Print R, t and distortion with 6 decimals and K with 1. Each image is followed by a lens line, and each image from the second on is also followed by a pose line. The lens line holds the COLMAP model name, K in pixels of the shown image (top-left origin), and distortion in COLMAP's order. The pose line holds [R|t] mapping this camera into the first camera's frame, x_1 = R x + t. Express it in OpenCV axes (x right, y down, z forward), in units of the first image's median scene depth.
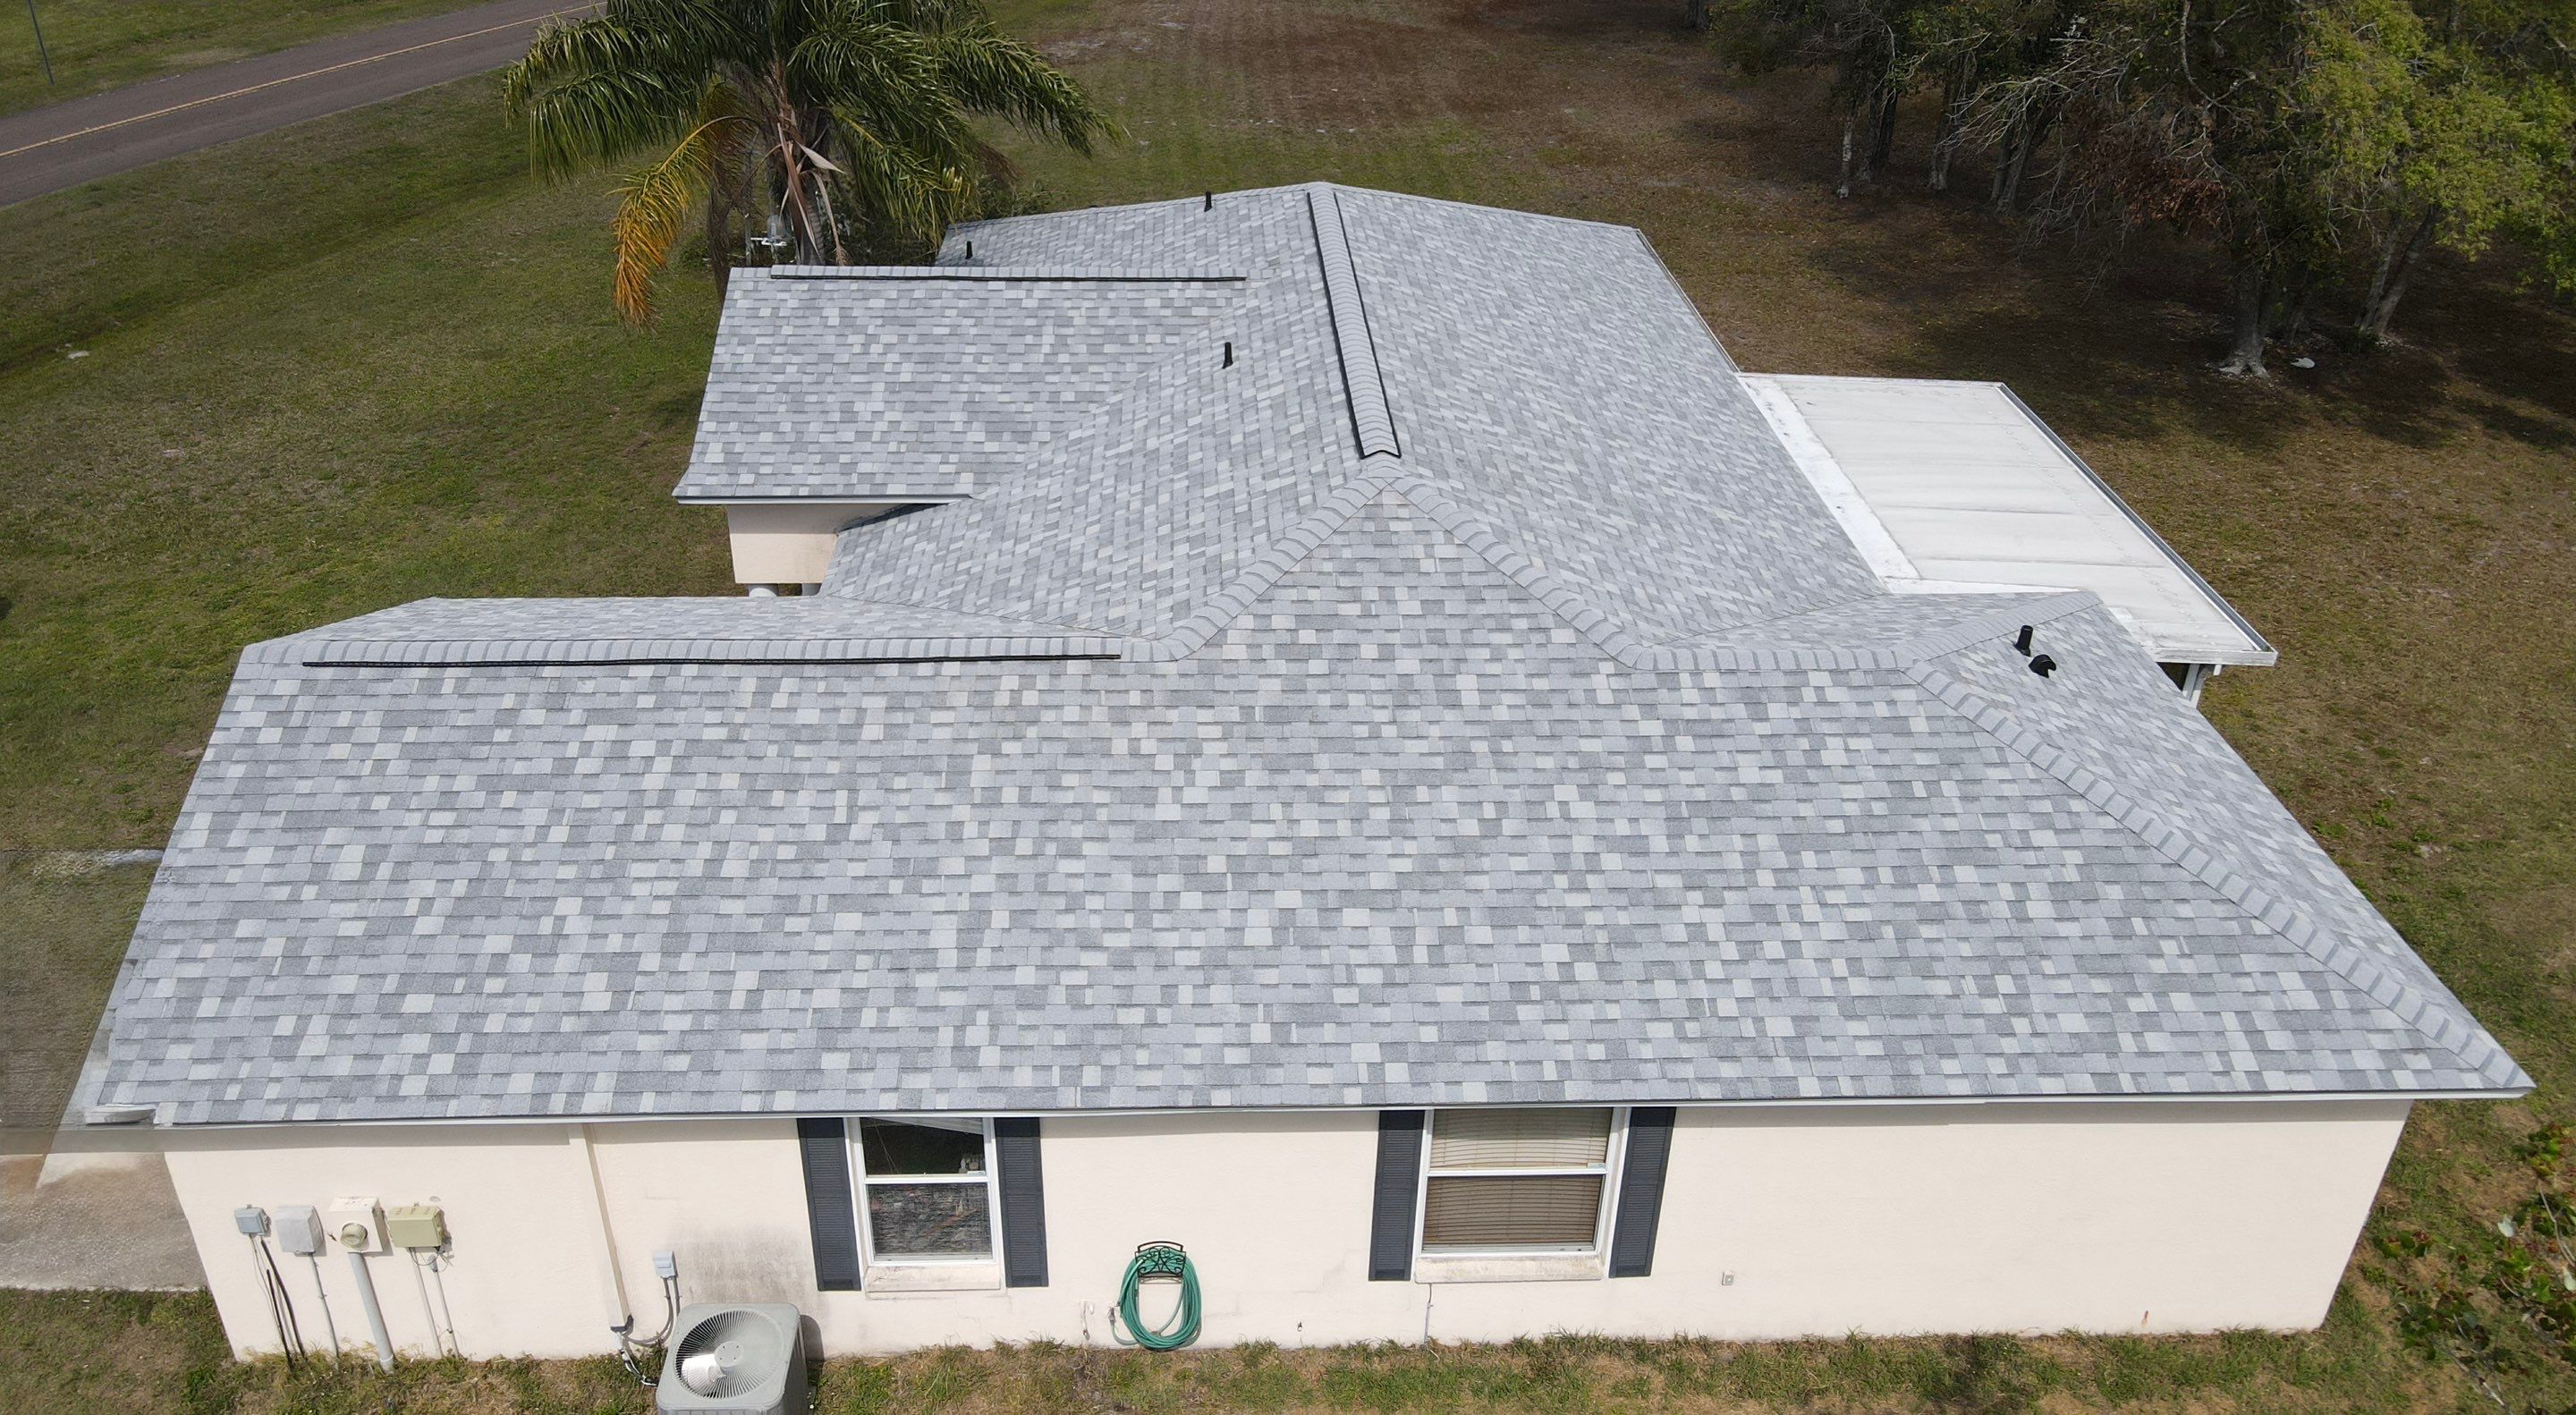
lens RADIAL K [[1892.5, 0, 1250.1], [0, 1892.5, 618.7], [0, 0, 1]] dist [-0.017779, 0.062612]
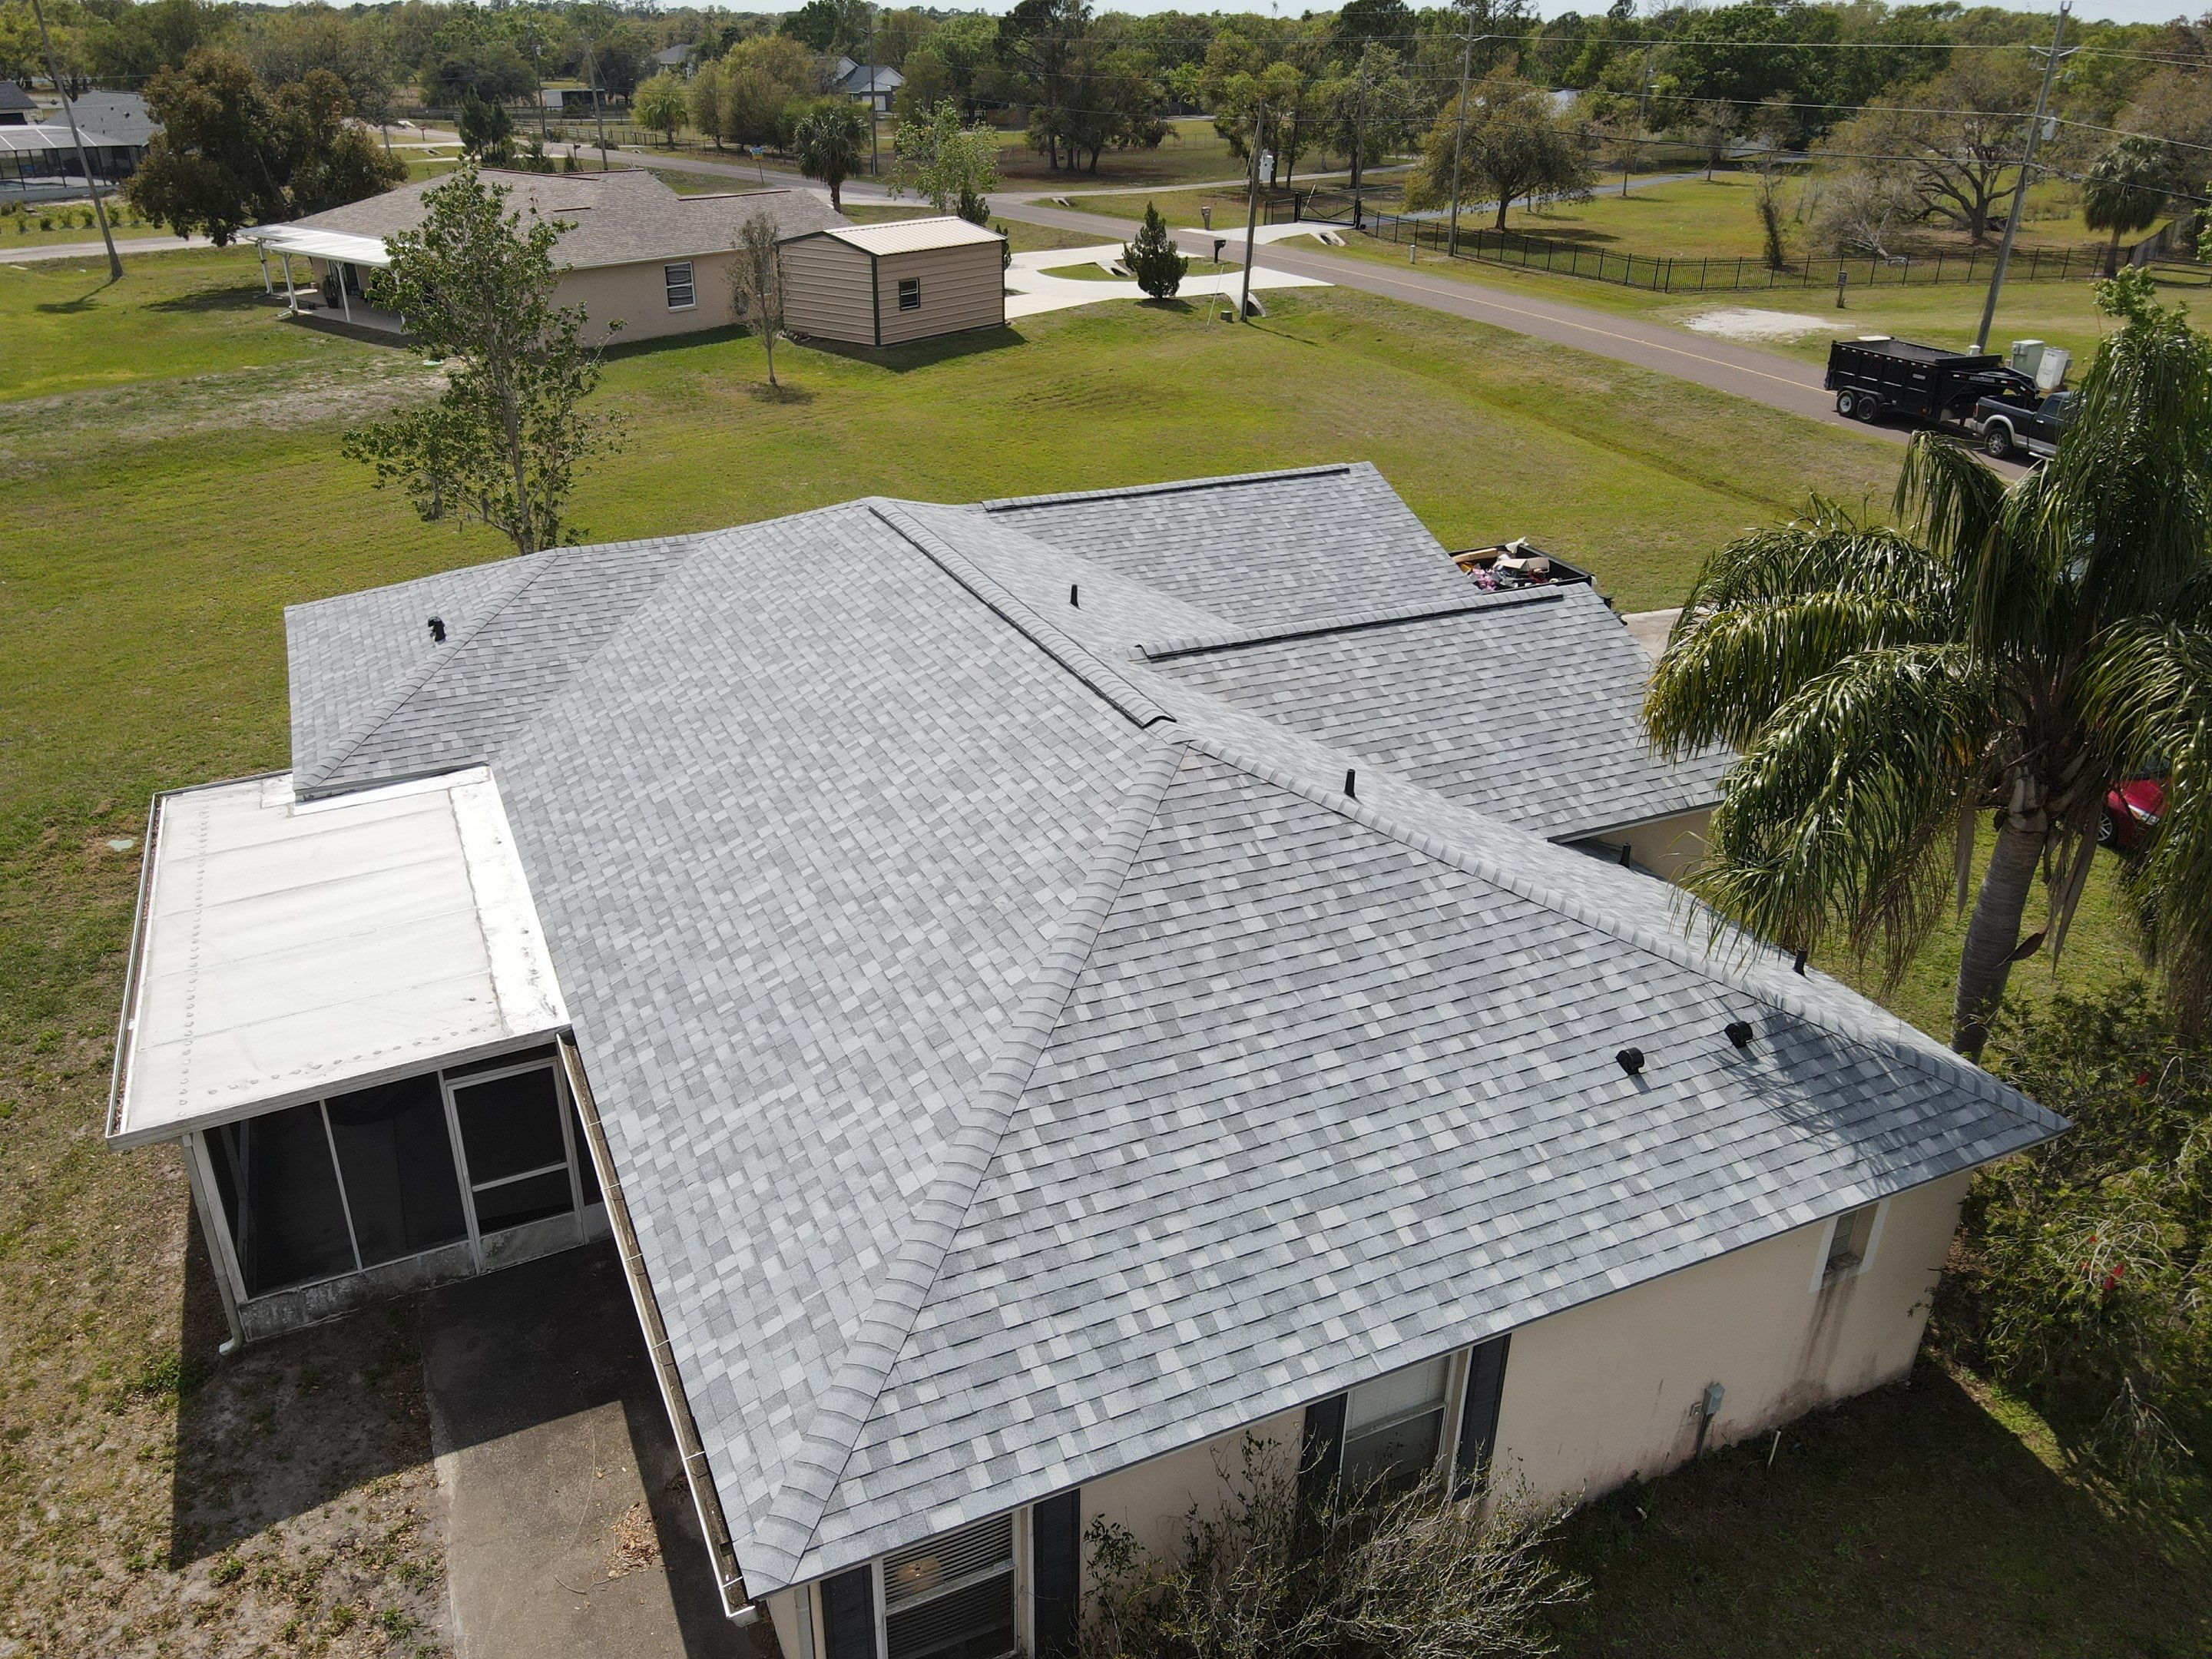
lens RADIAL K [[1632.8, 0, 1070.9], [0, 1632.8, 805.7], [0, 0, 1]] dist [0.000595, 0.015381]
pose [[-0.925266, 0.143030, -0.351318, 0.470283], [-0.200497, 0.601811, 0.773062, -1.092112], [0.321998, 0.785726, -0.528158, 2.152187]]
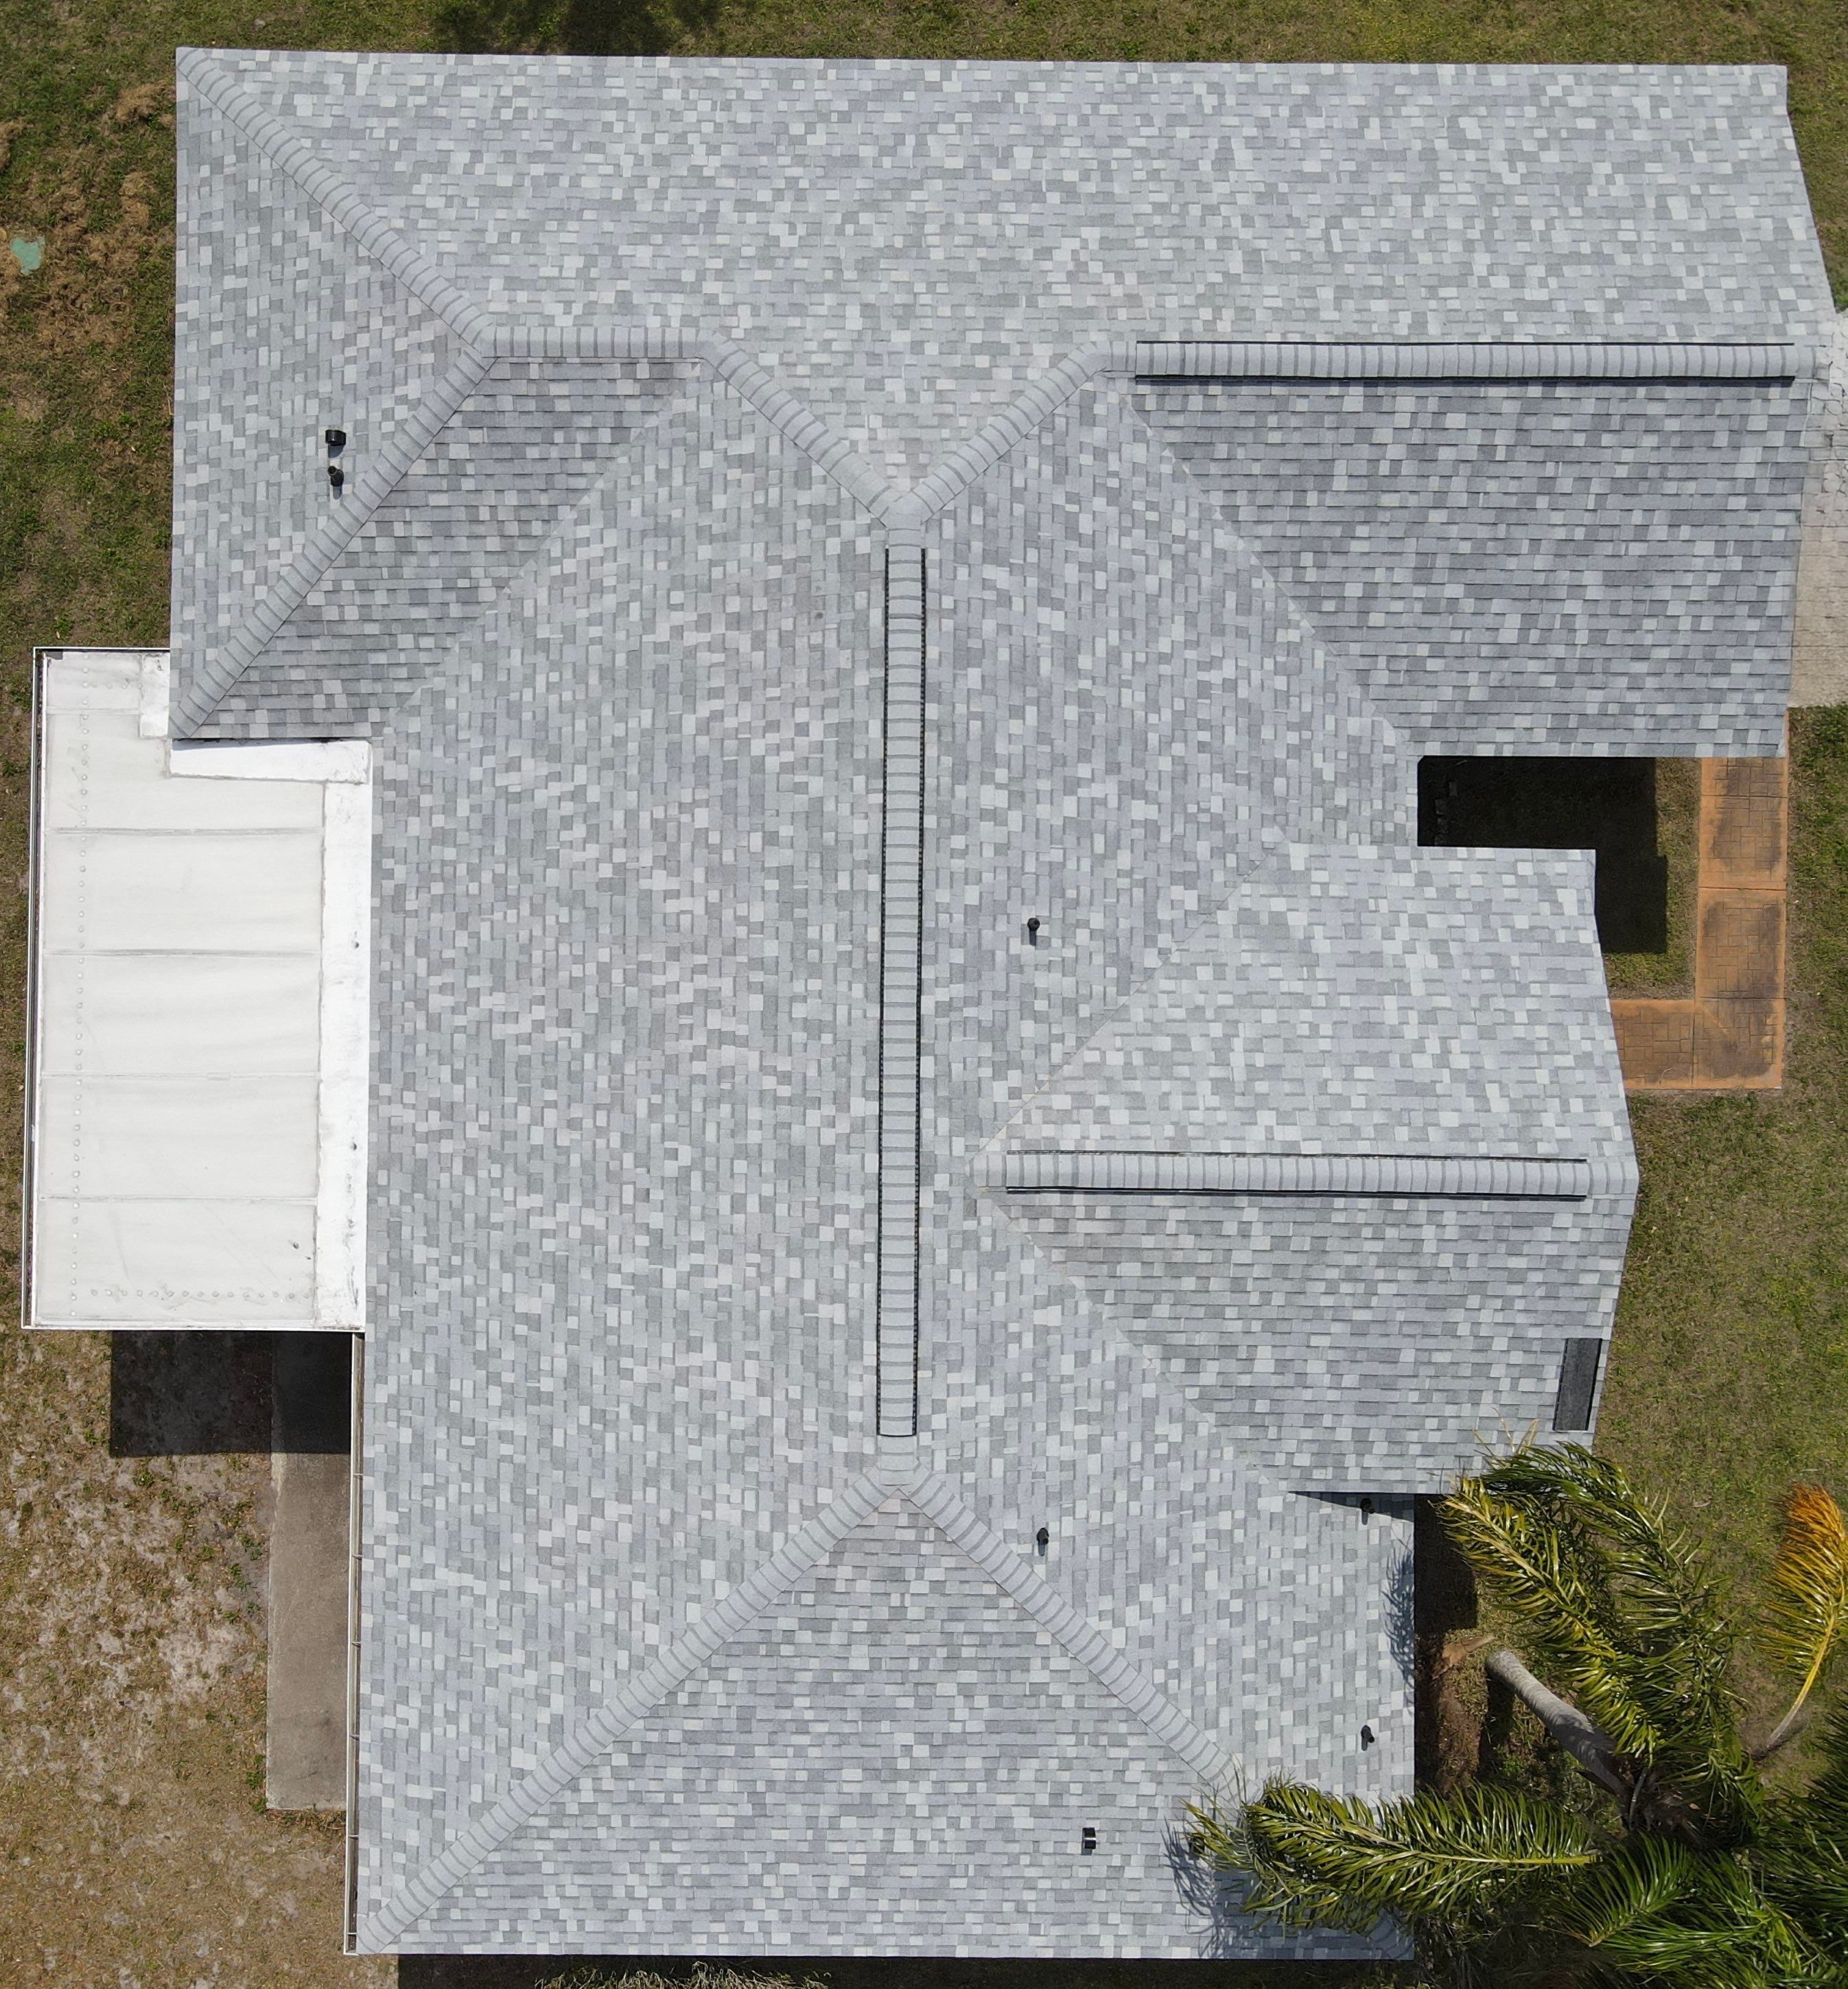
lens RADIAL K [[1990.4, 0, 828.3], [0, 1990.4, 1017.7], [0, 0, 1]] dist [0.015491, -0.015866]
pose [[-0.998997, -0.041950, -0.015654, 0.133828], [0.005557, -0.463076, 0.886301, -1.333857], [-0.044429, 0.885325, 0.462844, 0.805869]]
